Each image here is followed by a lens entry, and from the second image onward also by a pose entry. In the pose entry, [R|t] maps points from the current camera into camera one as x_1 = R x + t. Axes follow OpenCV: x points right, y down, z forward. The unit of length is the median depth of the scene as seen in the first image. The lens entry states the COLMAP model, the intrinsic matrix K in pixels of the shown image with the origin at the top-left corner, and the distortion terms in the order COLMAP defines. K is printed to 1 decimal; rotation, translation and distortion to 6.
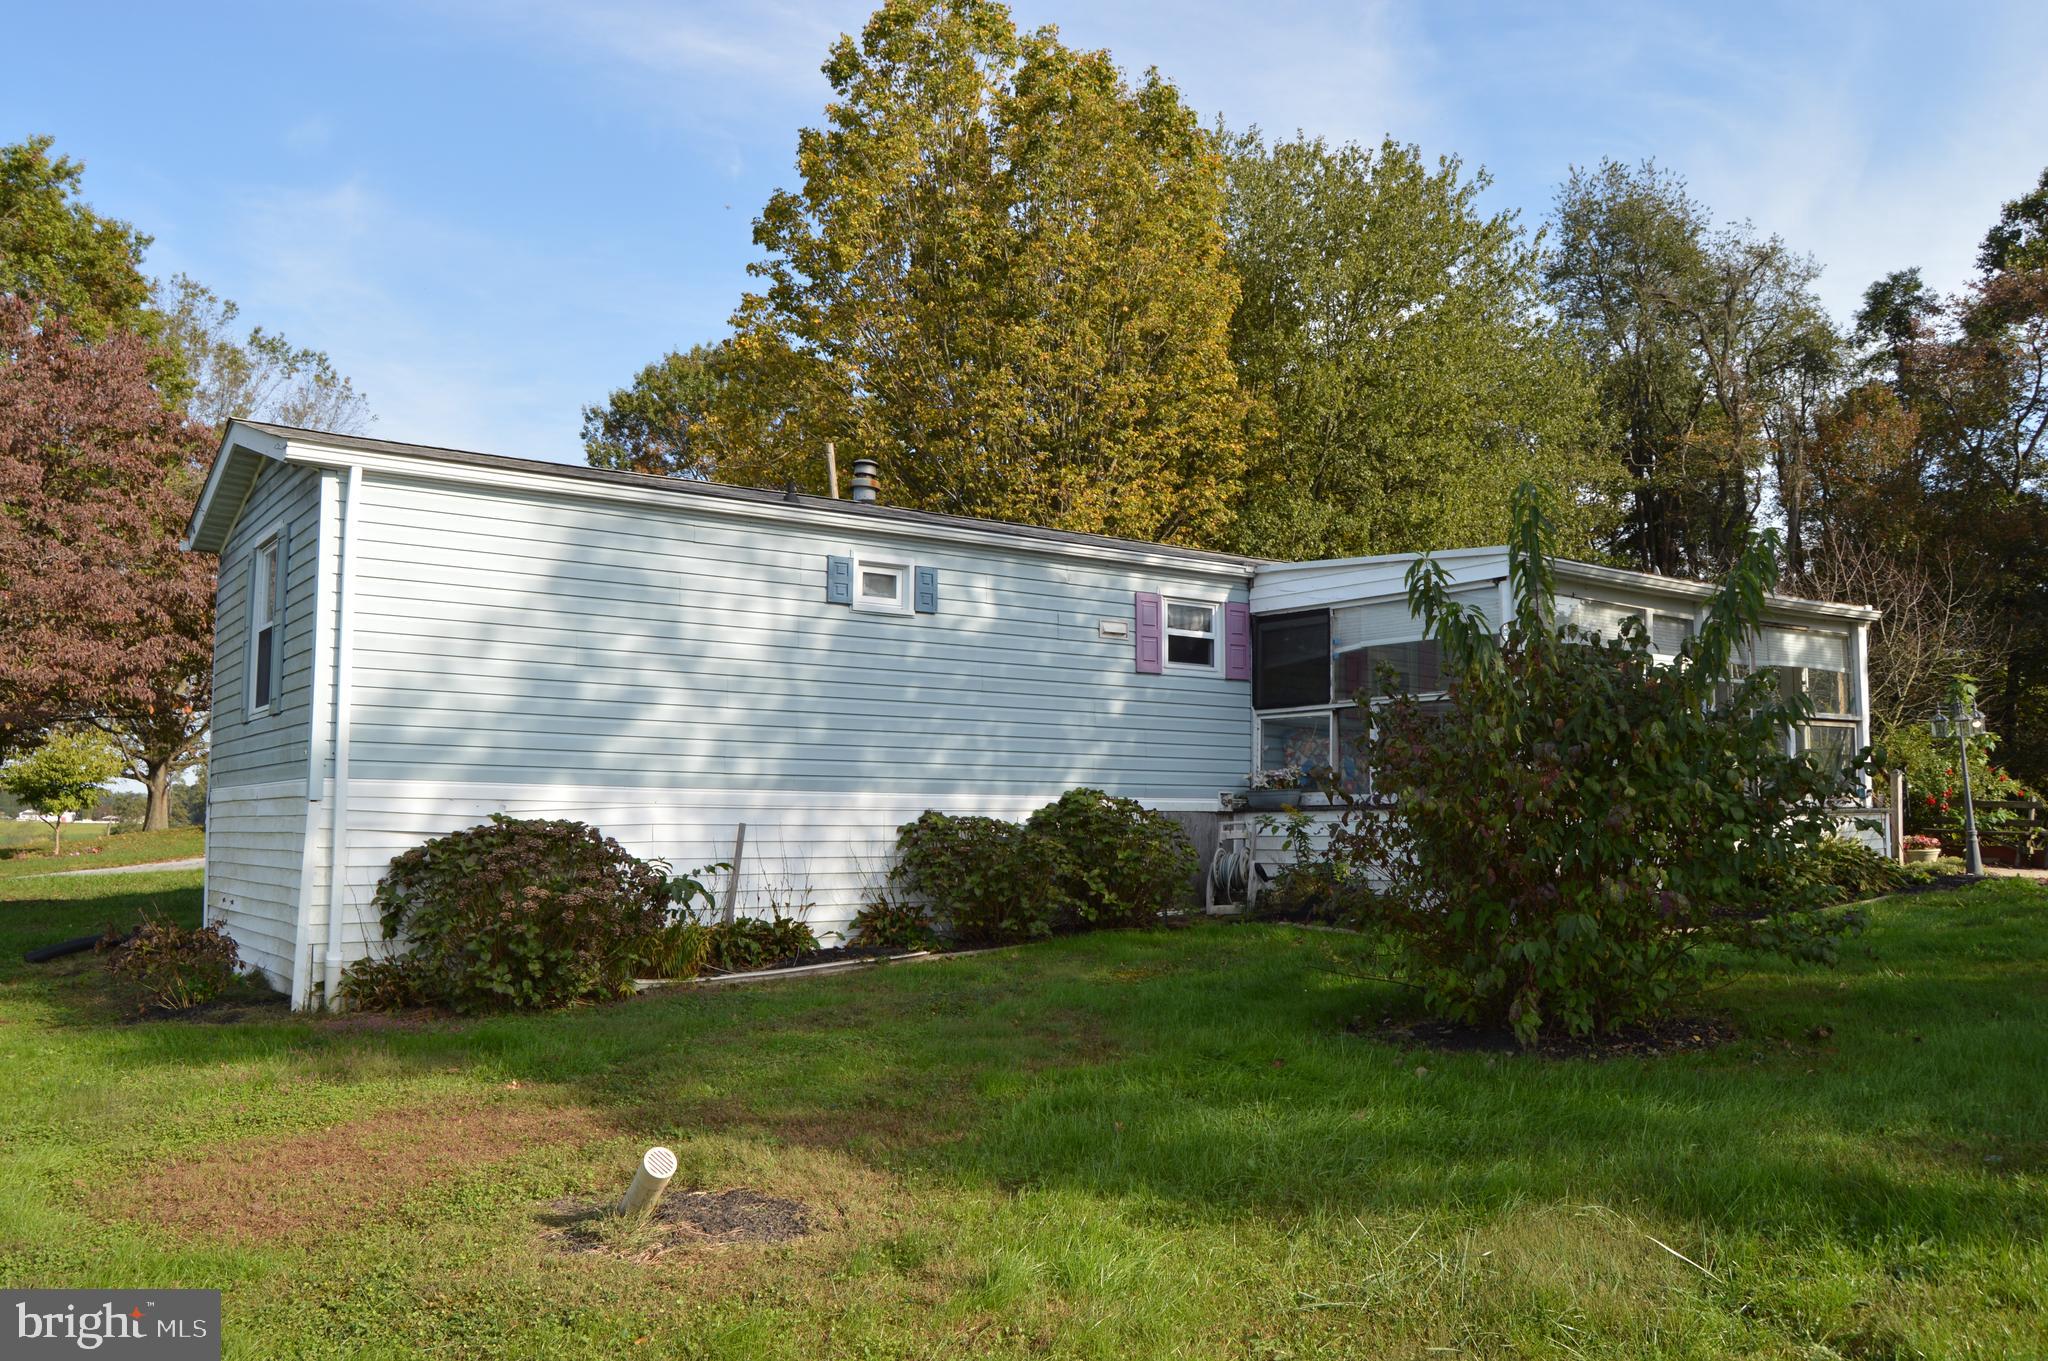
lens RADIAL K [[1635.5, 0, 1001.9], [0, 1635.5, 701.6], [0, 0, 1]] dist [-0.088340, 0.021630]
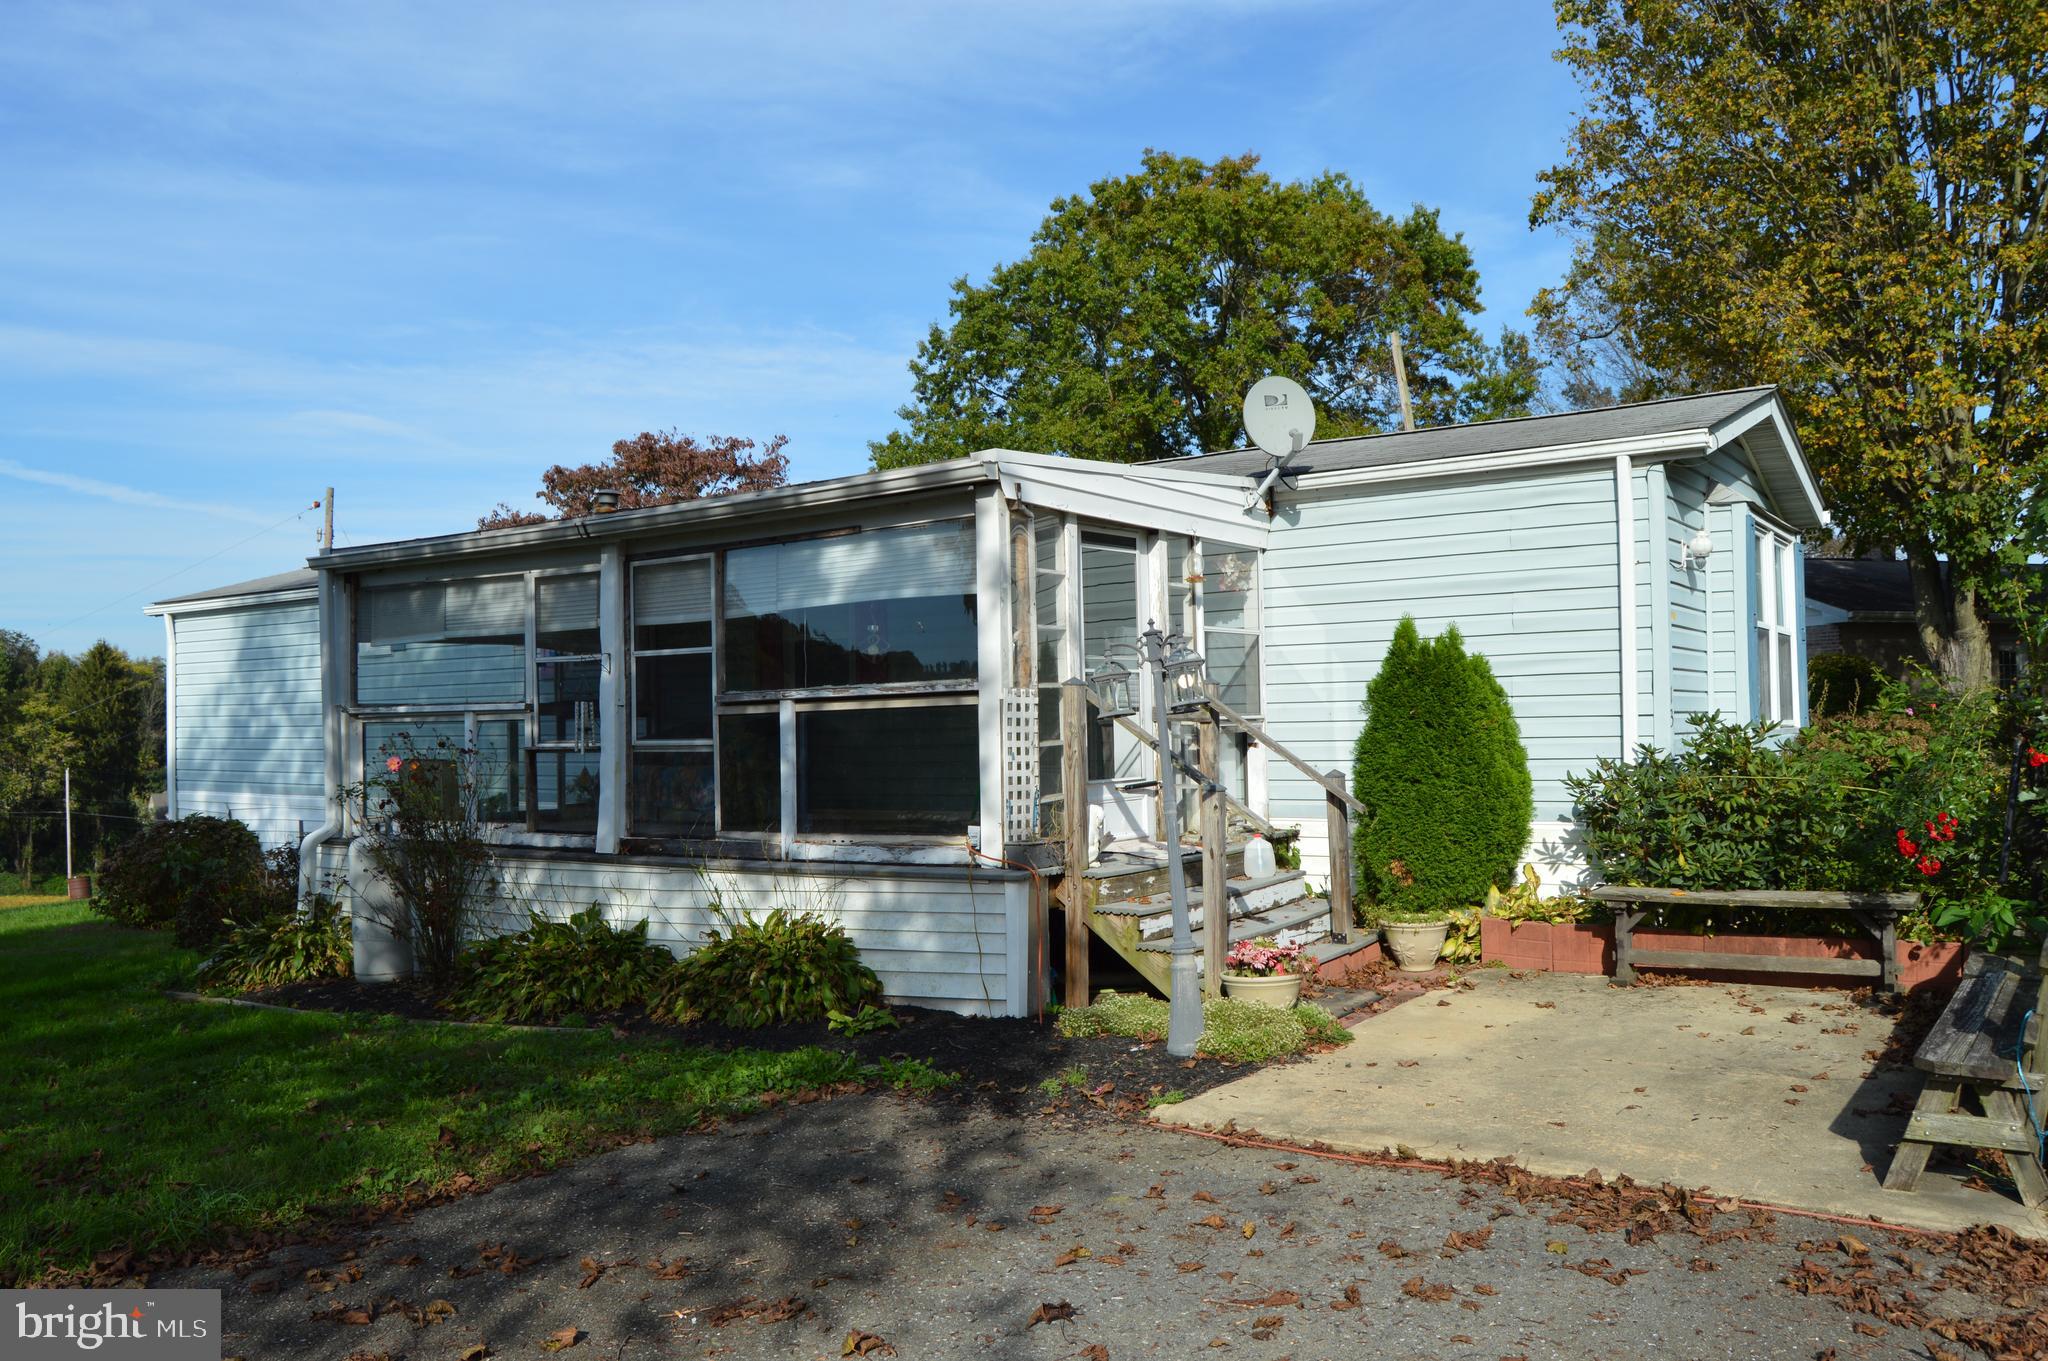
lens RADIAL K [[1635.5, 0, 1001.9], [0, 1635.5, 701.6], [0, 0, 1]] dist [-0.088340, 0.021630]
pose [[0.354214, -0.027915, -0.934748, 1.364761], [0.090930, 0.995846, 0.004718, 0.021421], [0.930733, -0.086668, 0.355281, 1.078547]]
